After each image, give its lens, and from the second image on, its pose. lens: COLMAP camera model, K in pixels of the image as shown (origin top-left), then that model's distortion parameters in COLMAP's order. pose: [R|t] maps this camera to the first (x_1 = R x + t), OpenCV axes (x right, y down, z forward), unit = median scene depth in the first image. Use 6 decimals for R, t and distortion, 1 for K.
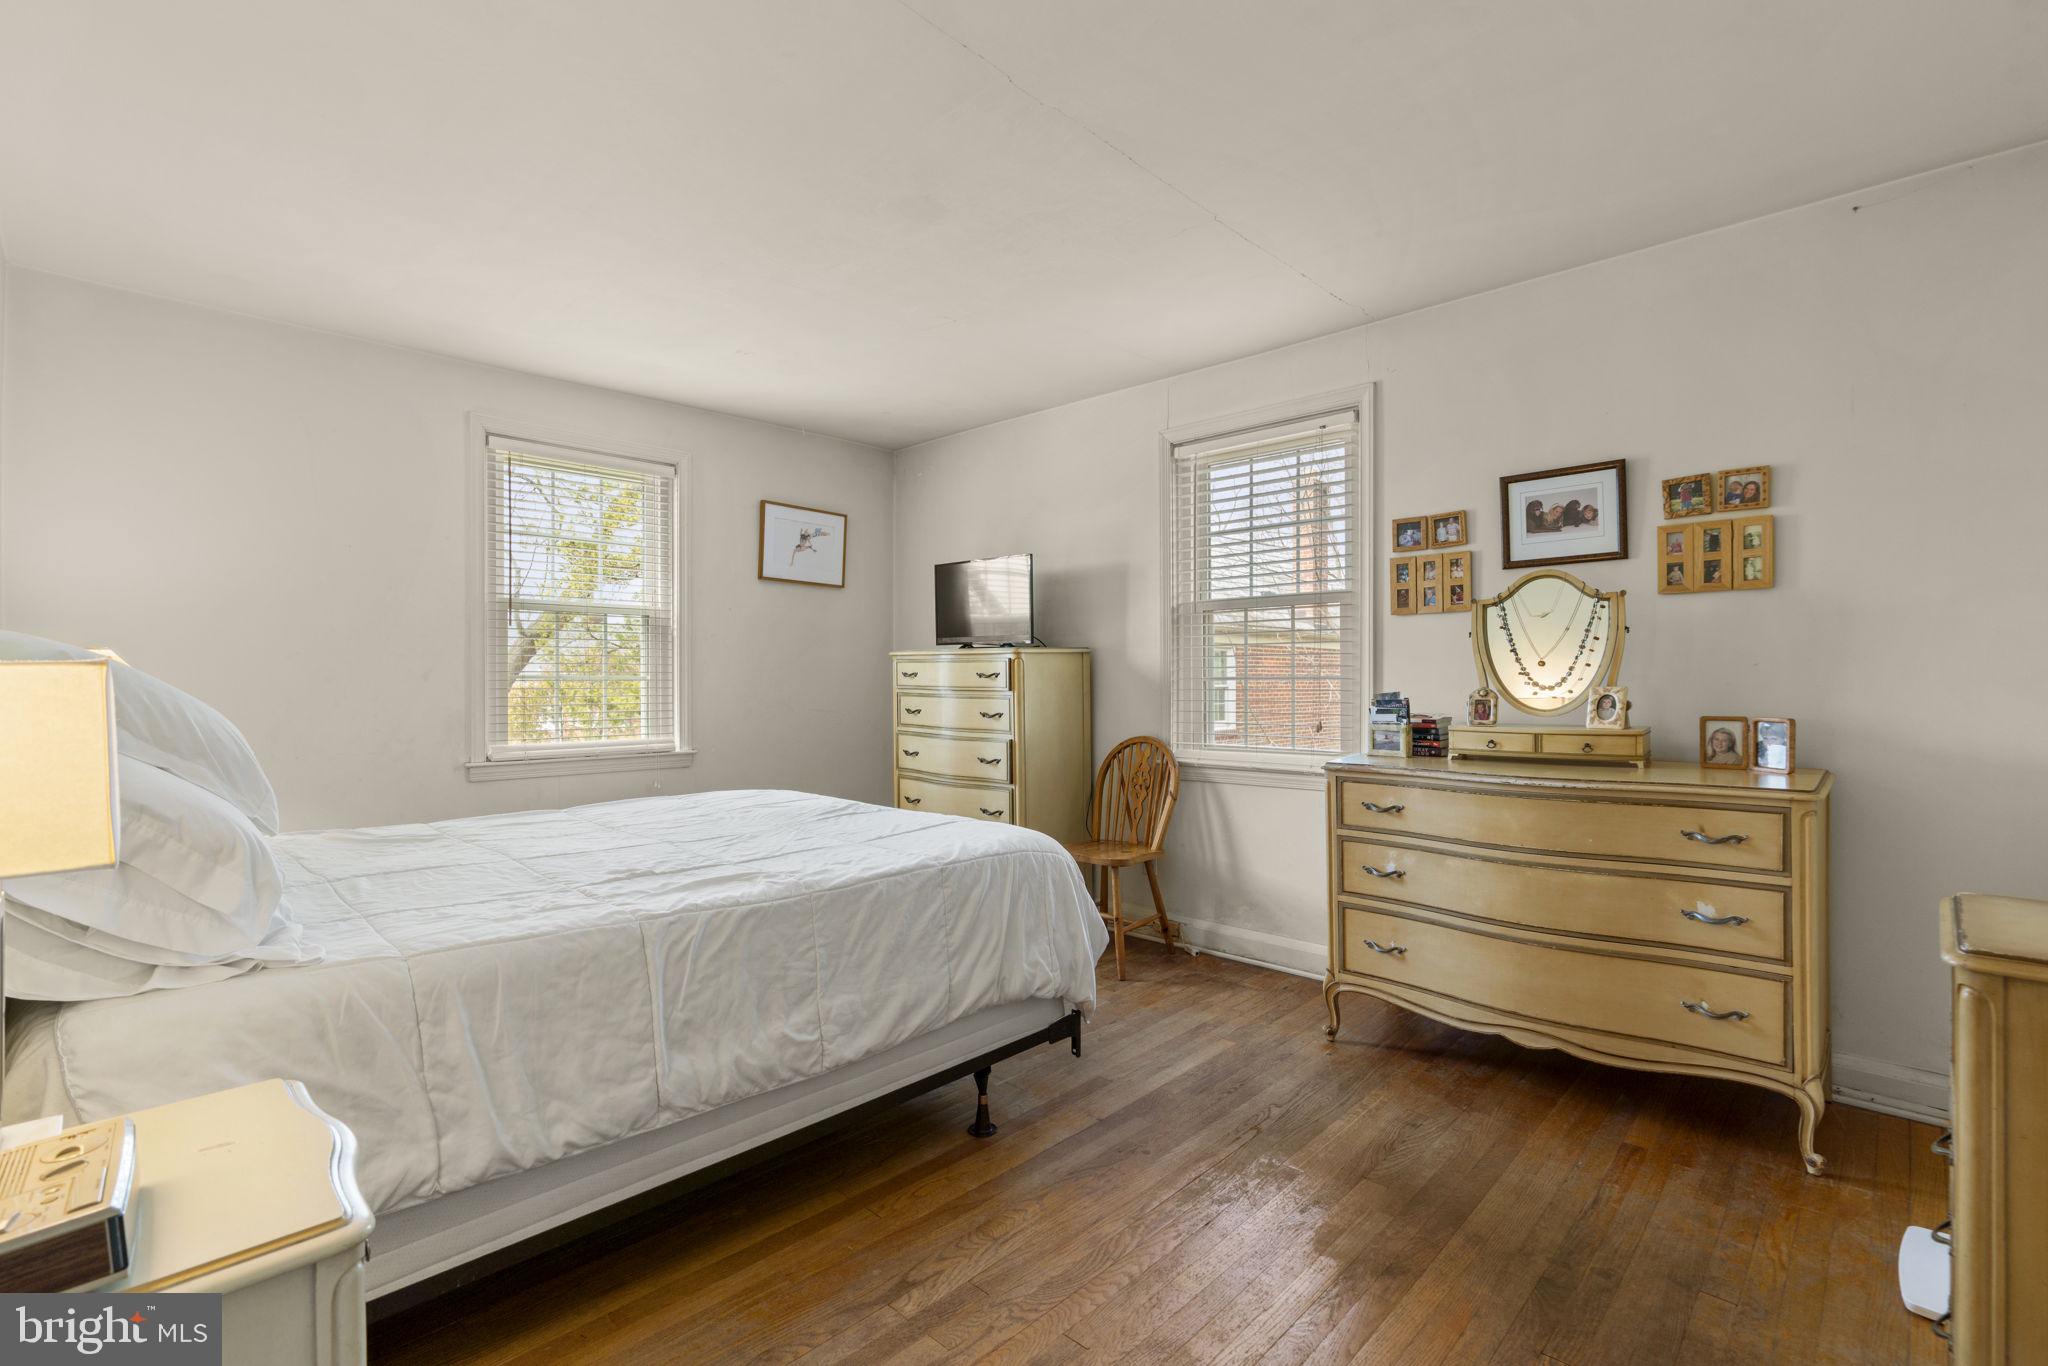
lens RADIAL K [[915.8, 0, 1018.7], [0, 915.8, 686.8], [0, 0, 1]] dist [-0.006952, -0.000227]
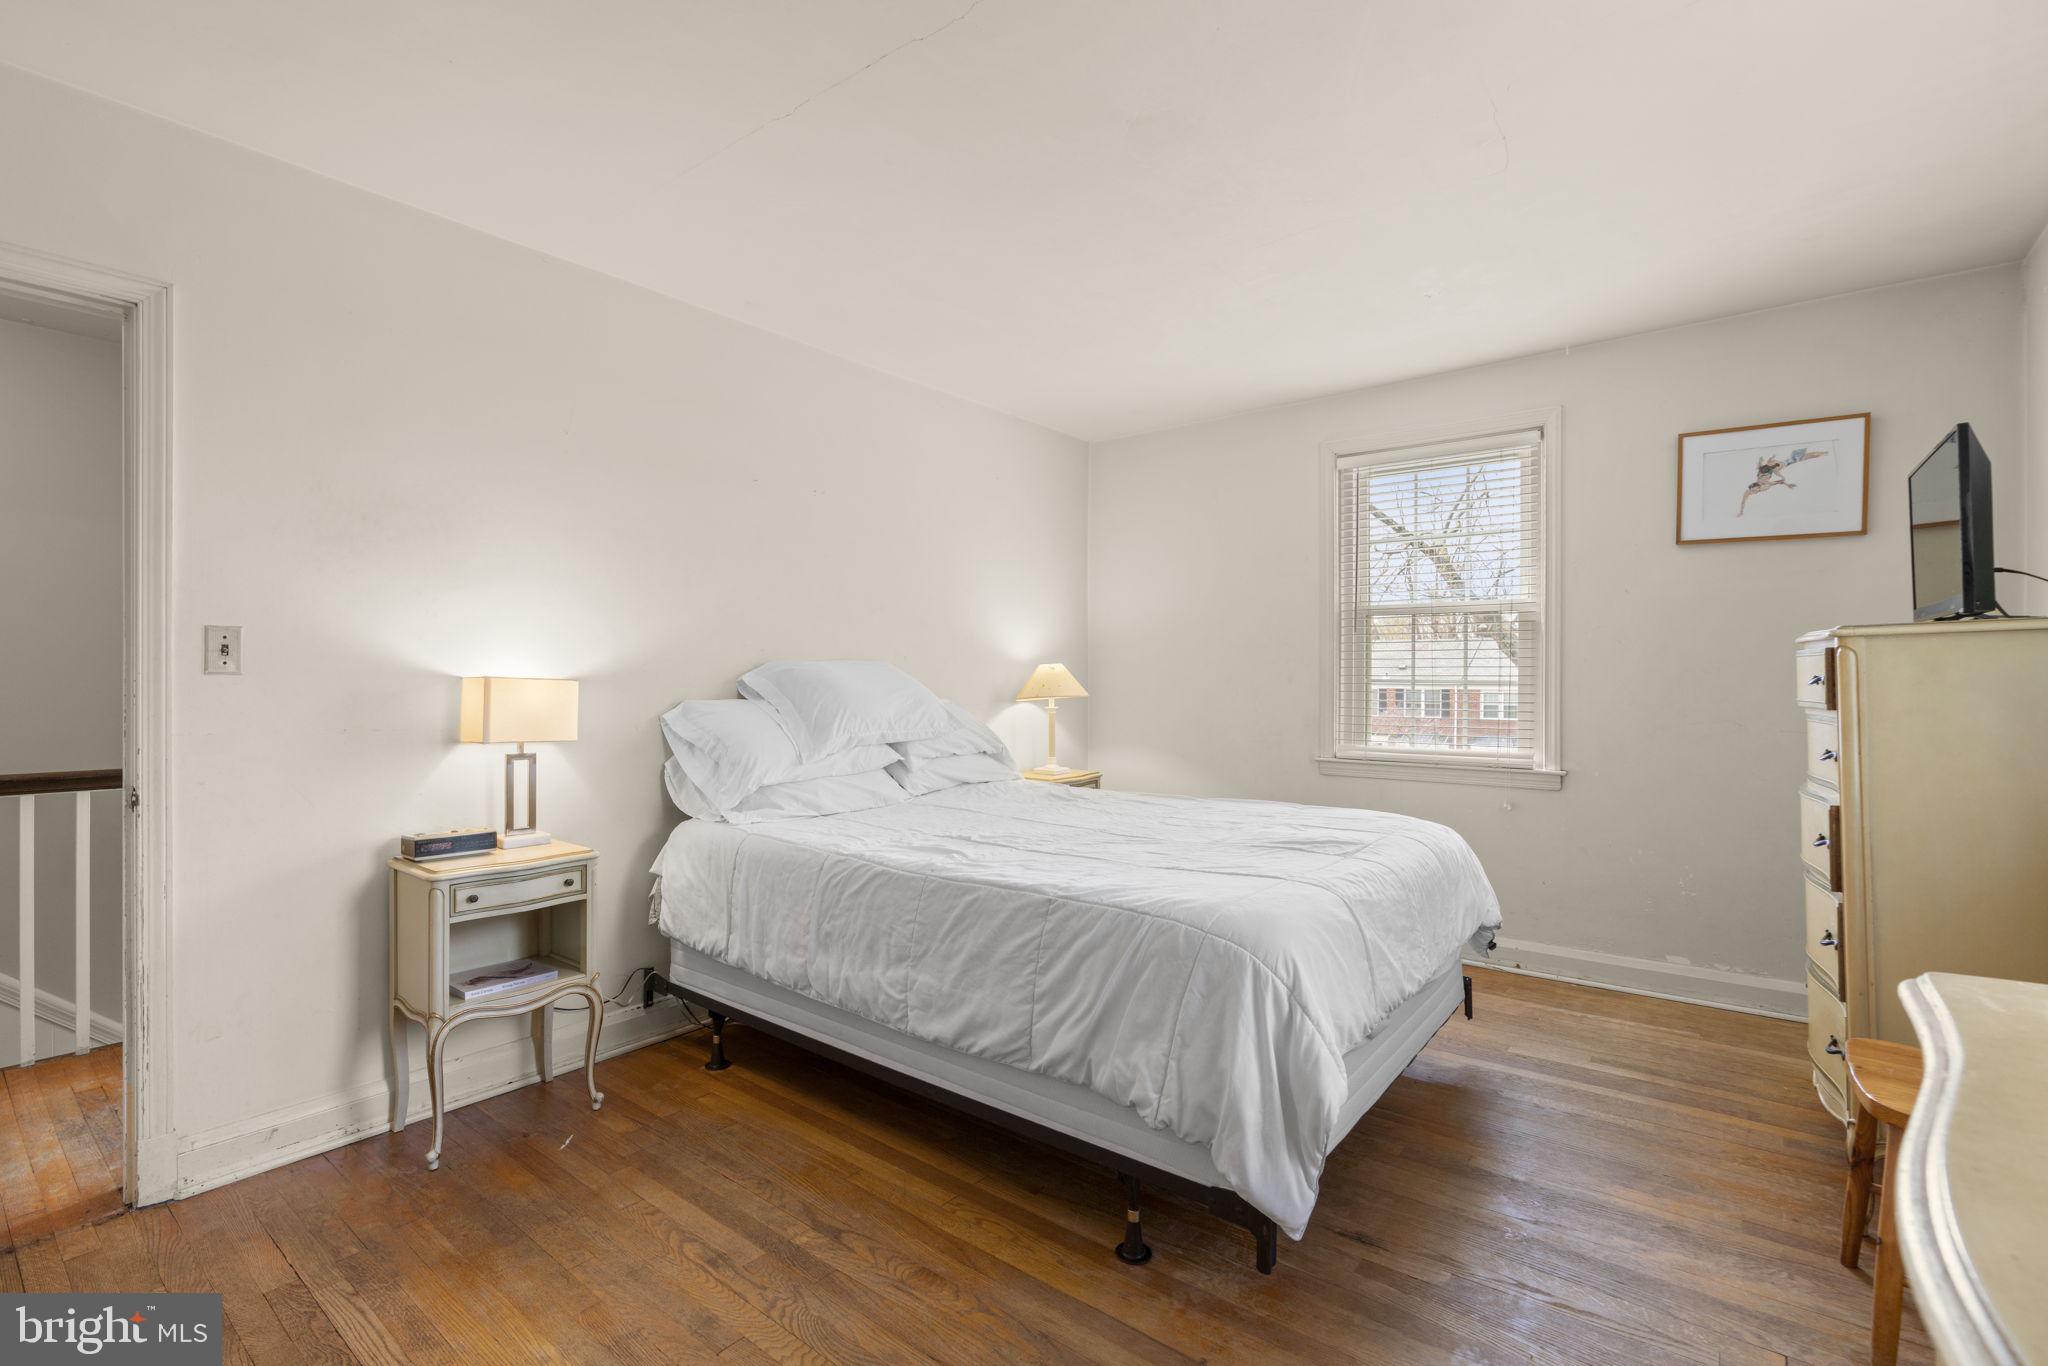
lens RADIAL K [[915.8, 0, 1018.8], [0, 915.8, 670.9], [0, 0, 1]] dist [-0.006952, -0.000227]
pose [[0.103337, -0.008636, -0.994609, 0.842111], [-0.009262, 0.999911, -0.009644, -0.015234], [0.994603, 0.010208, 0.103247, 0.920120]]
